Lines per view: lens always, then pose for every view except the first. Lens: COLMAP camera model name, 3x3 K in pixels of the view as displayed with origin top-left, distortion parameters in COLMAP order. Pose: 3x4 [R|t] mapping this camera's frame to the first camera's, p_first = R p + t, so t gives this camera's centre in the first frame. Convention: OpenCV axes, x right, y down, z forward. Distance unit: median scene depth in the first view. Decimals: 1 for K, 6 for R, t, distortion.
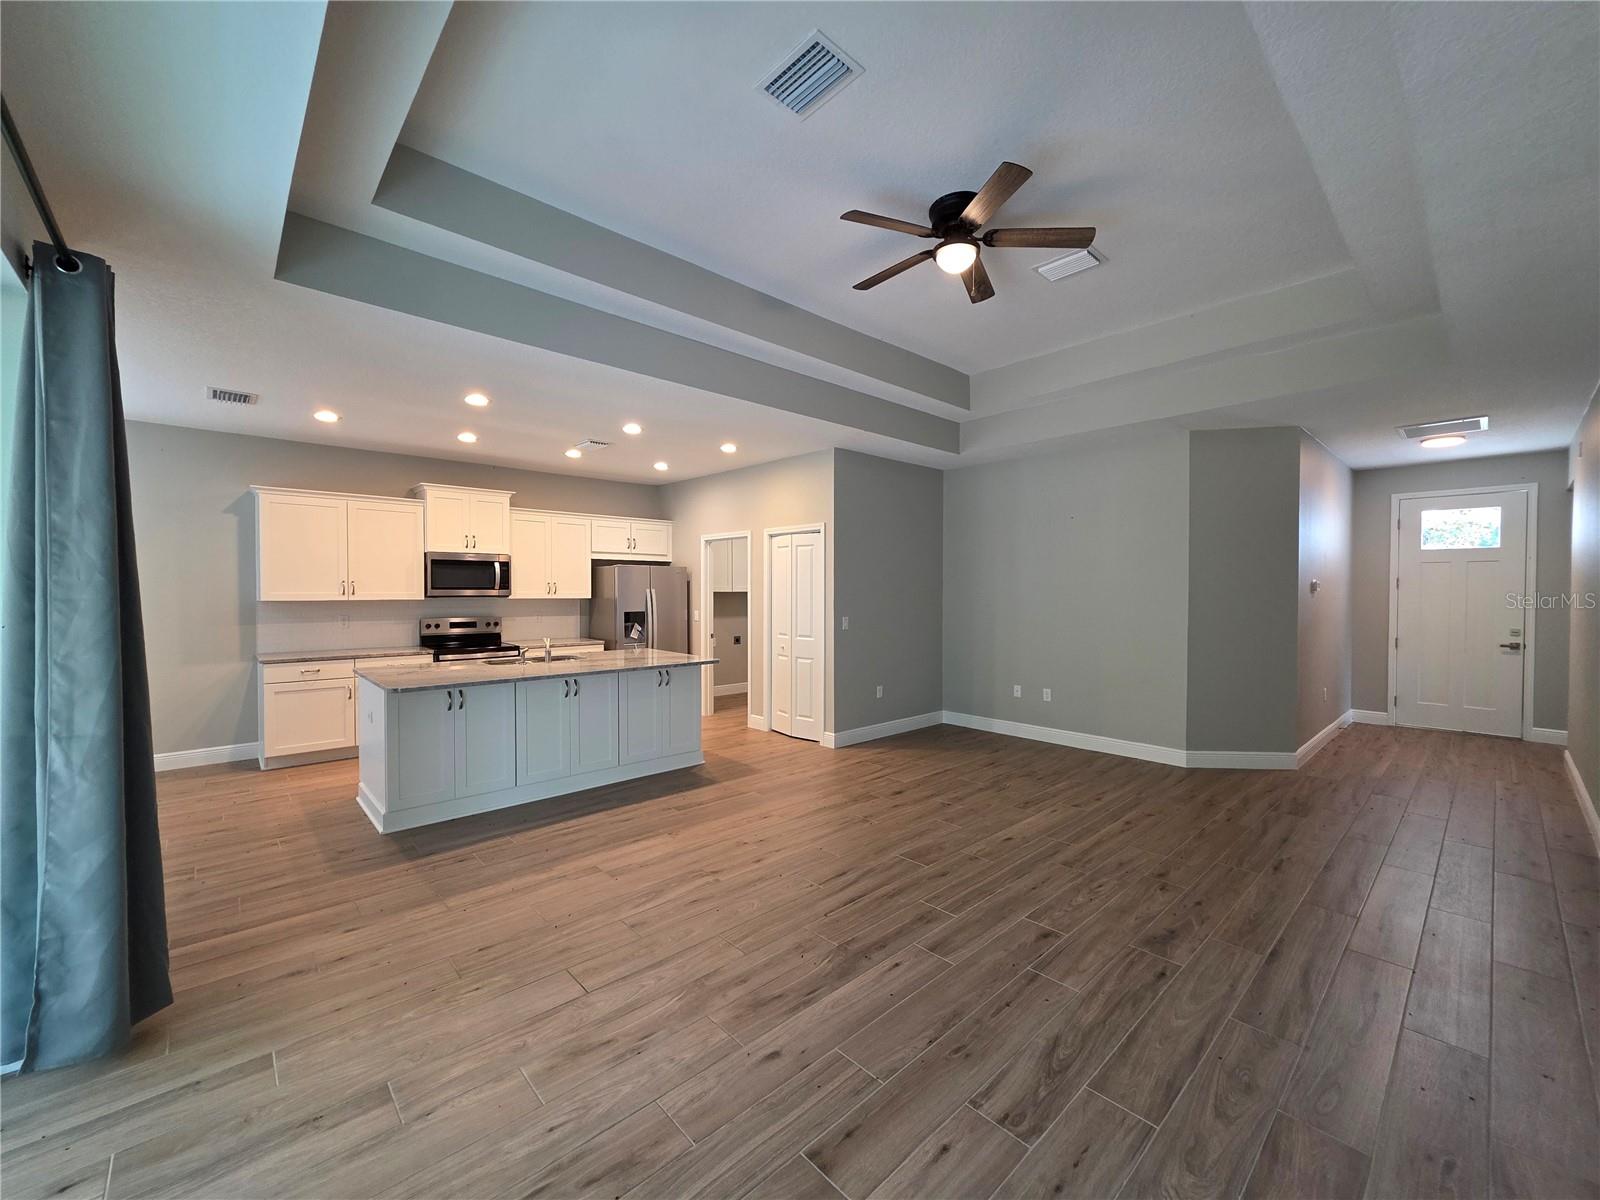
lens RADIAL K [[639.2, 0, 795.4], [0, 639.2, 602.8], [0, 0, 1]] dist [0.005397, -0.003293]
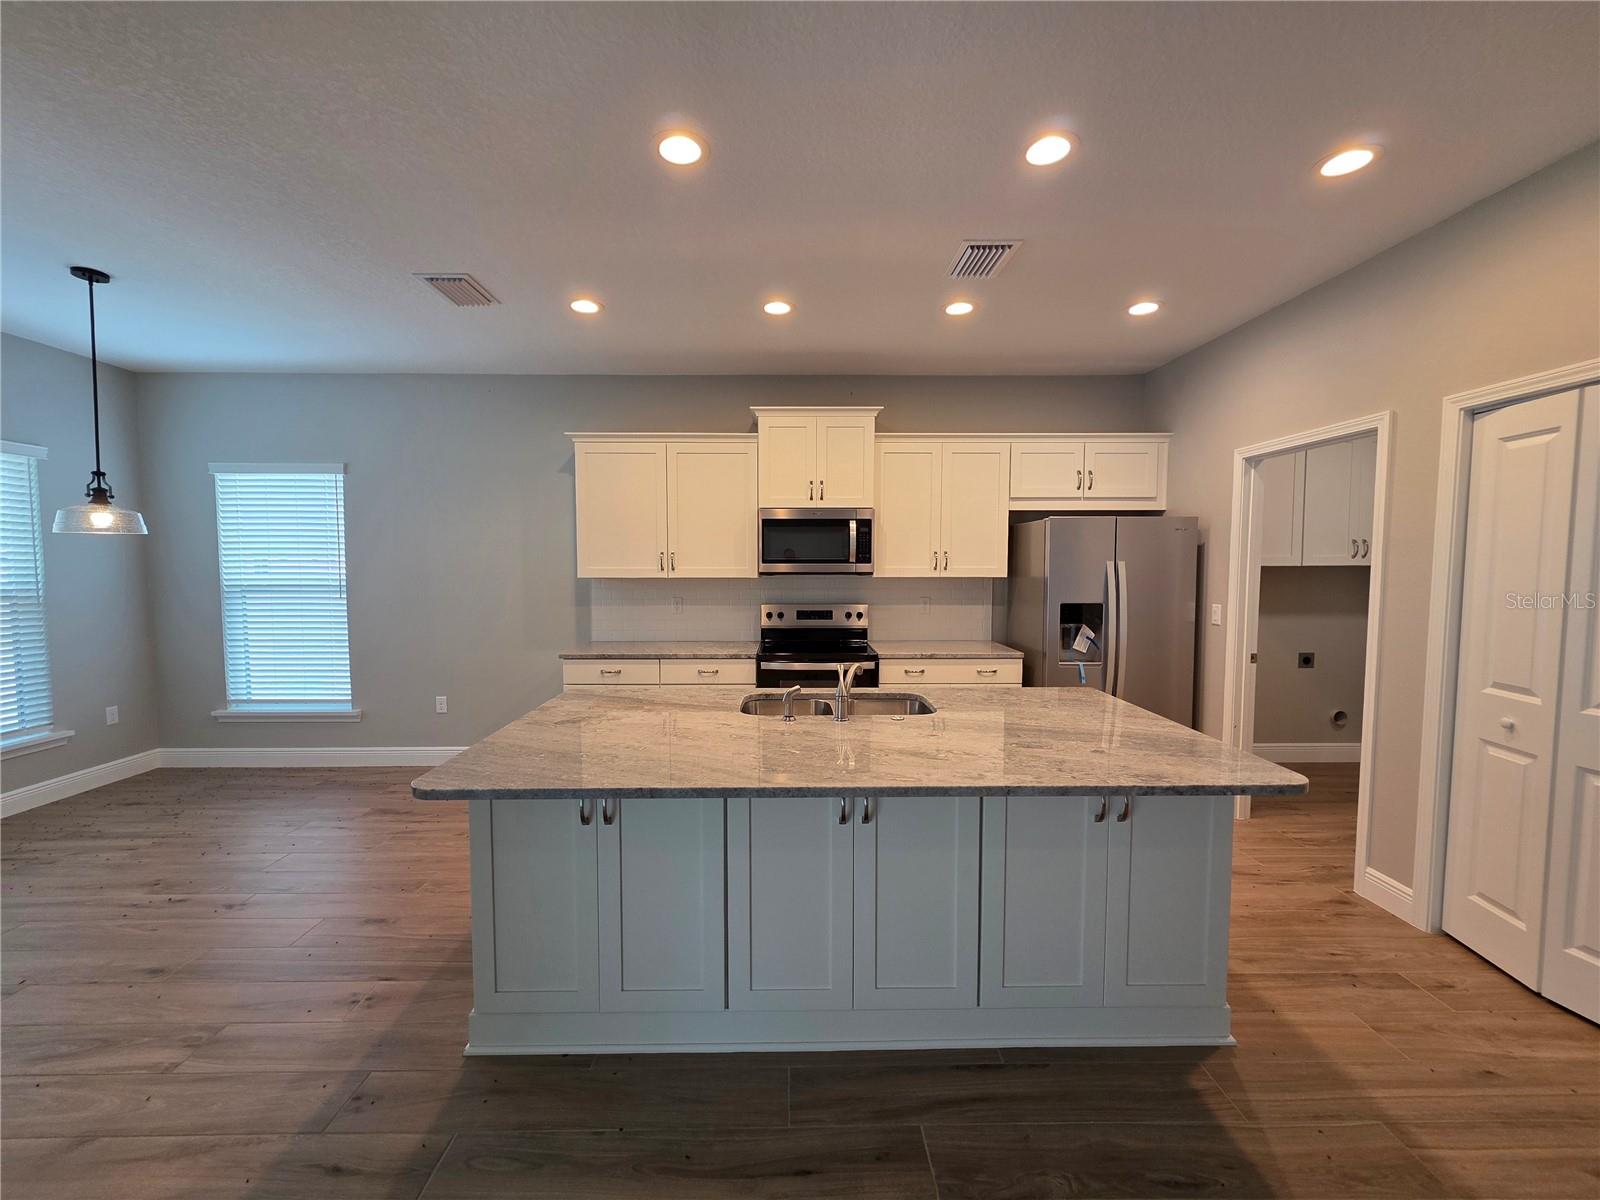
lens RADIAL K [[639.2, 0, 795.4], [0, 639.2, 602.8], [0, 0, 1]] dist [0.005397, -0.003293]
pose [[0.746283, 0.038299, -0.664526, -0.087042], [-0.011258, 0.998927, 0.044929, -0.009710], [0.665533, -0.026049, 0.745914, 0.519163]]
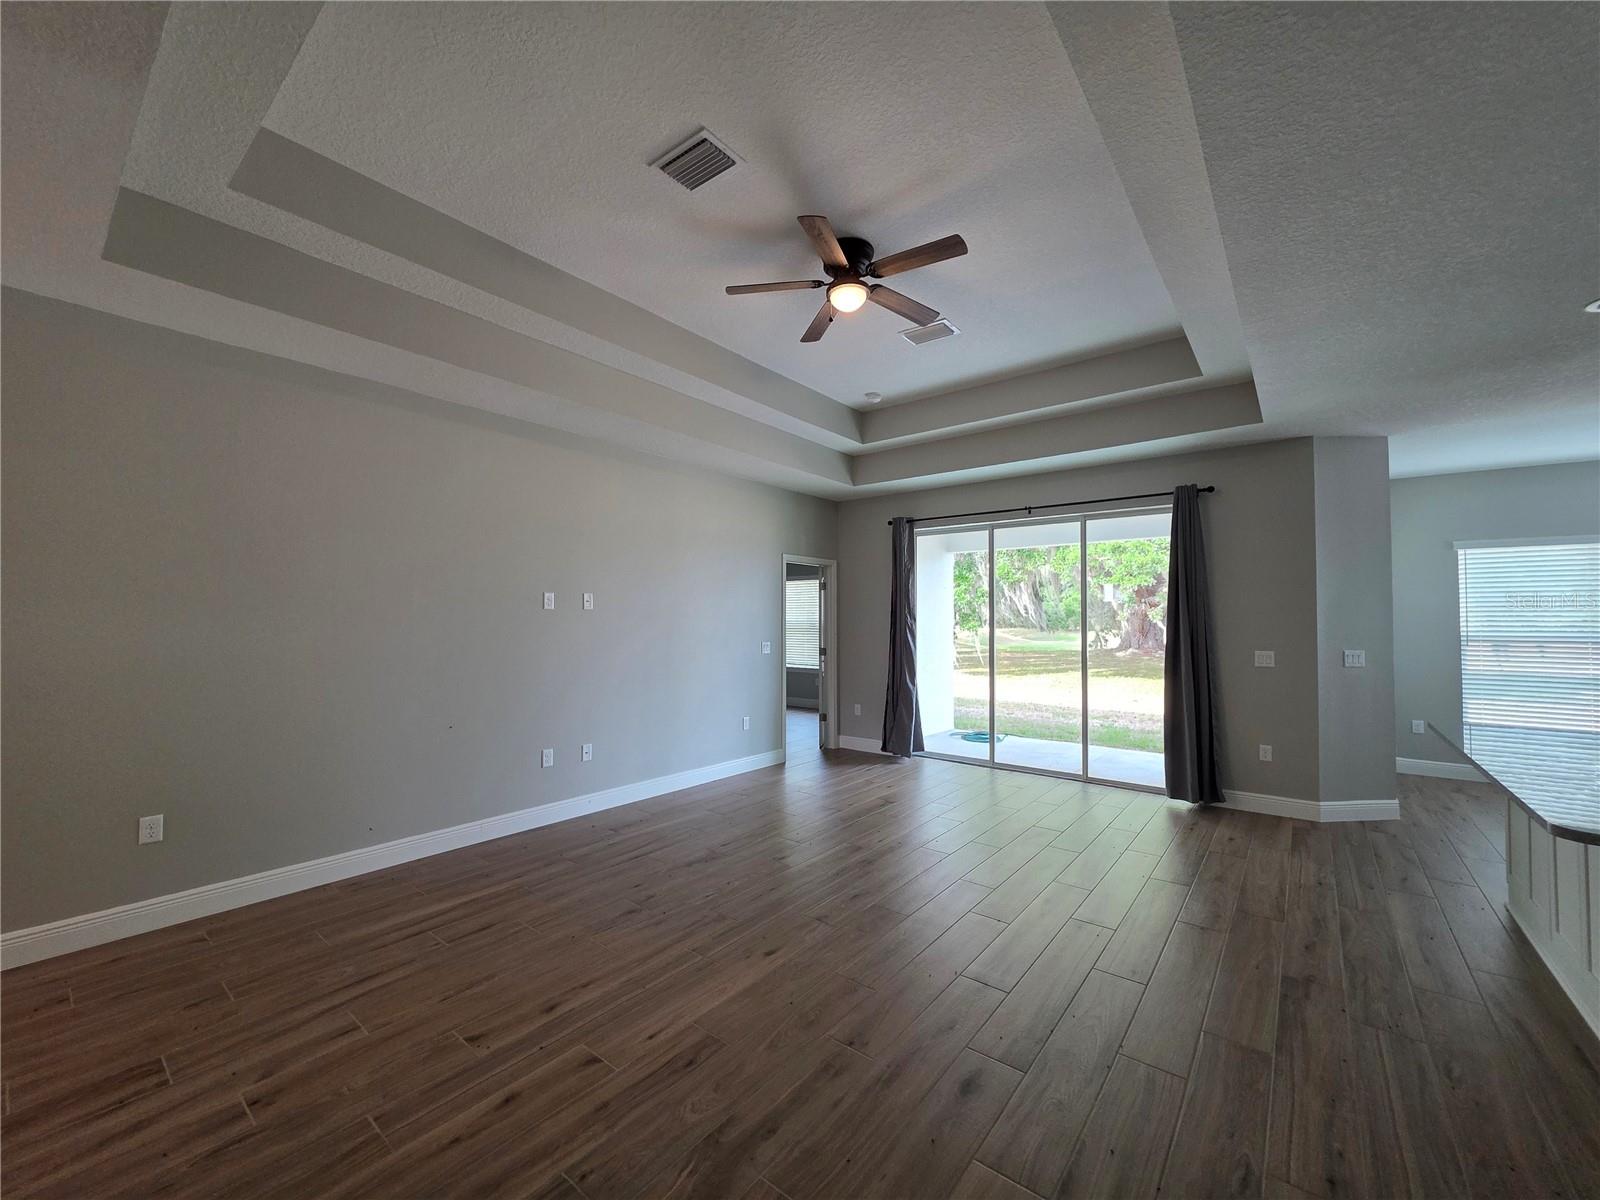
lens RADIAL K [[639.2, 0, 795.4], [0, 639.2, 602.8], [0, 0, 1]] dist [0.005397, -0.003293]
pose [[-0.987864, -0.010824, -0.154945, 0.265704], [-0.009406, 0.999907, -0.009882, -0.013157], [0.155037, -0.008304, -0.987874, 1.086583]]
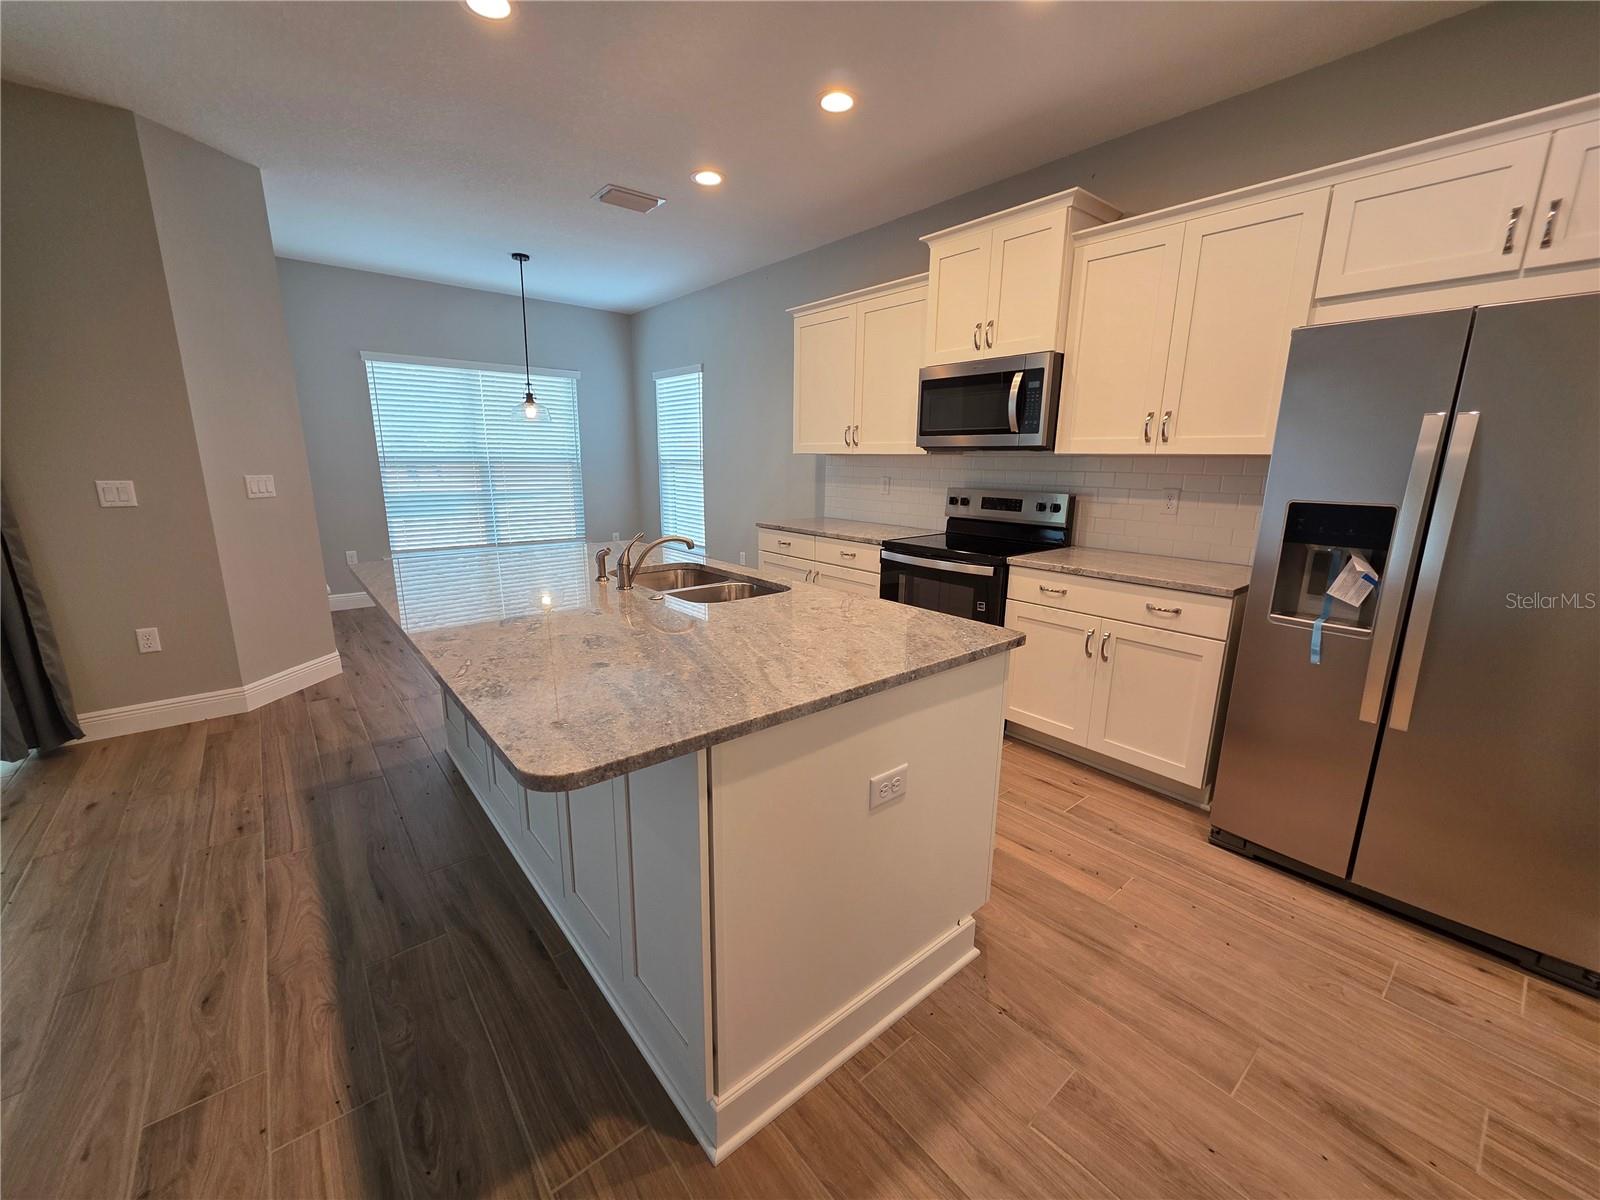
lens RADIAL K [[639.2, 0, 795.4], [0, 639.2, 602.8], [0, 0, 1]] dist [0.005397, -0.003293]
pose [[-0.051510, 0.220638, -0.973995, 0.033584], [-0.028550, 0.974565, 0.222277, 0.001063], [0.998264, 0.039258, -0.043901, 0.932360]]
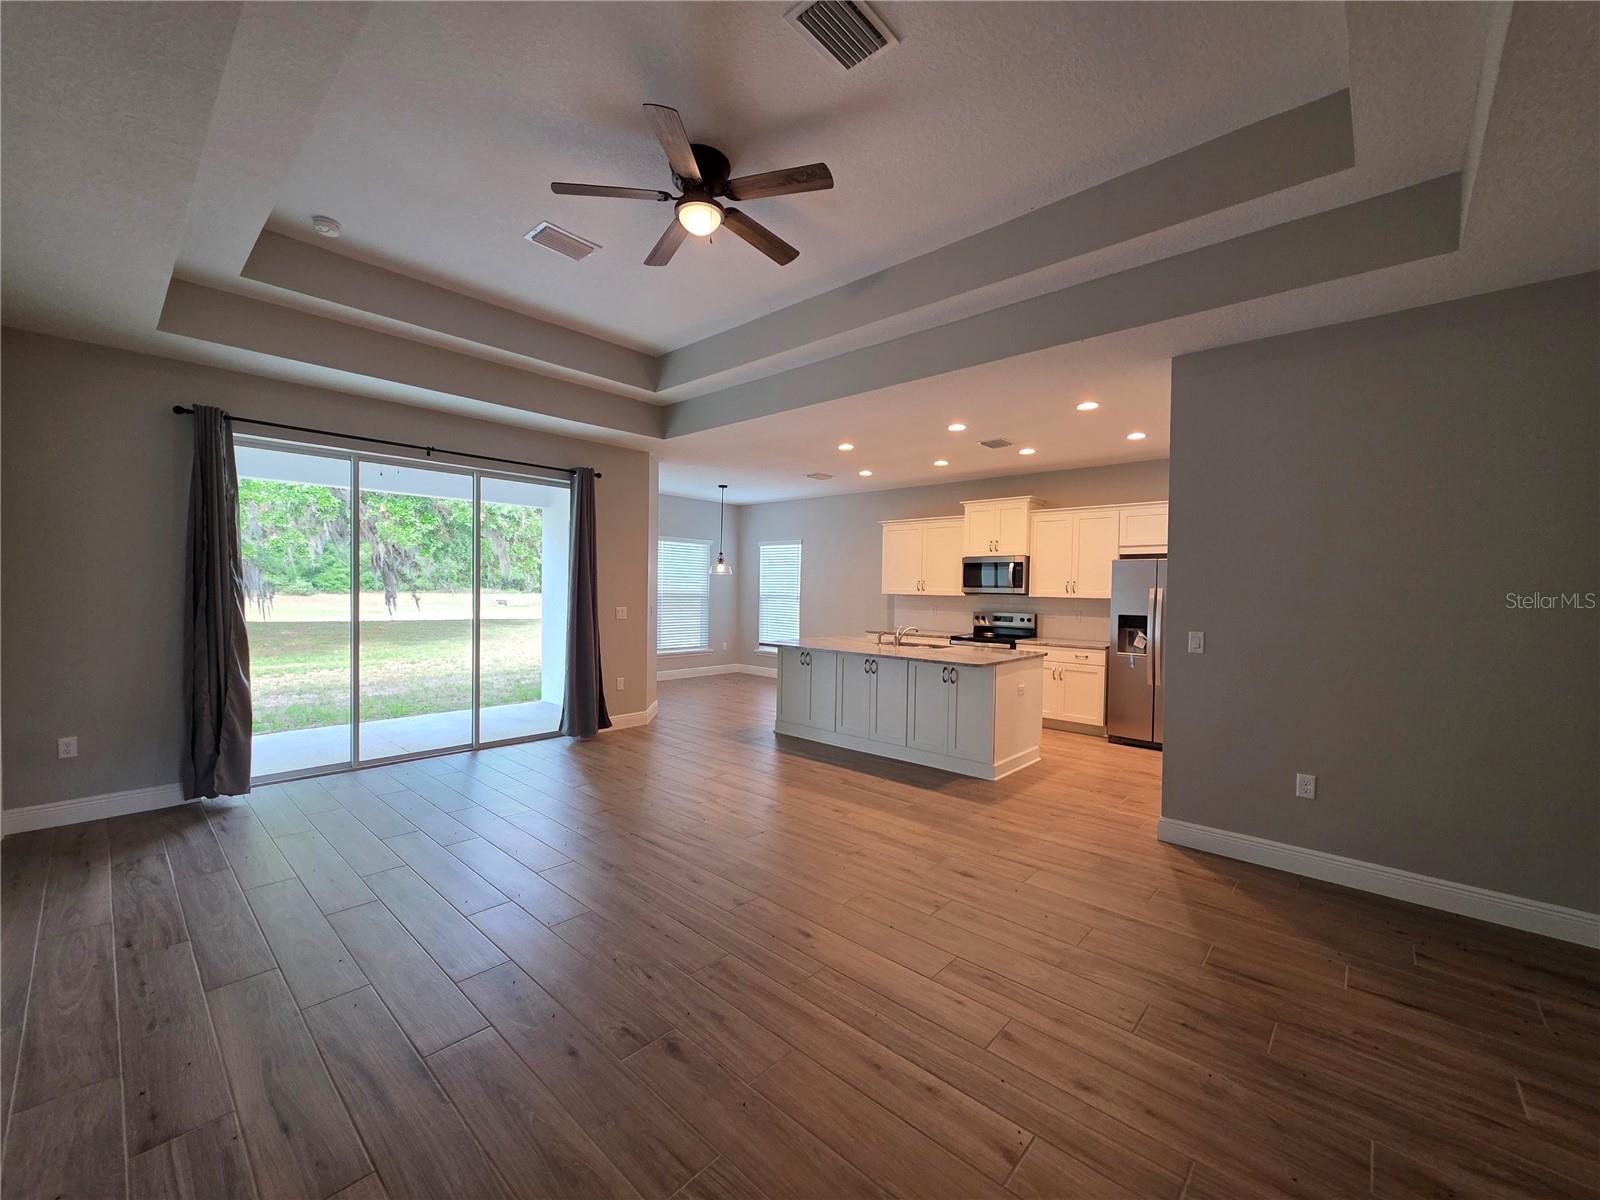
lens RADIAL K [[639.2, 0, 795.4], [0, 639.2, 602.8], [0, 0, 1]] dist [0.005397, -0.003293]
pose [[0.087508, 0.022677, -0.995906, 0.643127], [-0.035132, 0.999189, 0.019665, -0.003828], [0.995544, 0.033268, 0.088233, 0.576809]]
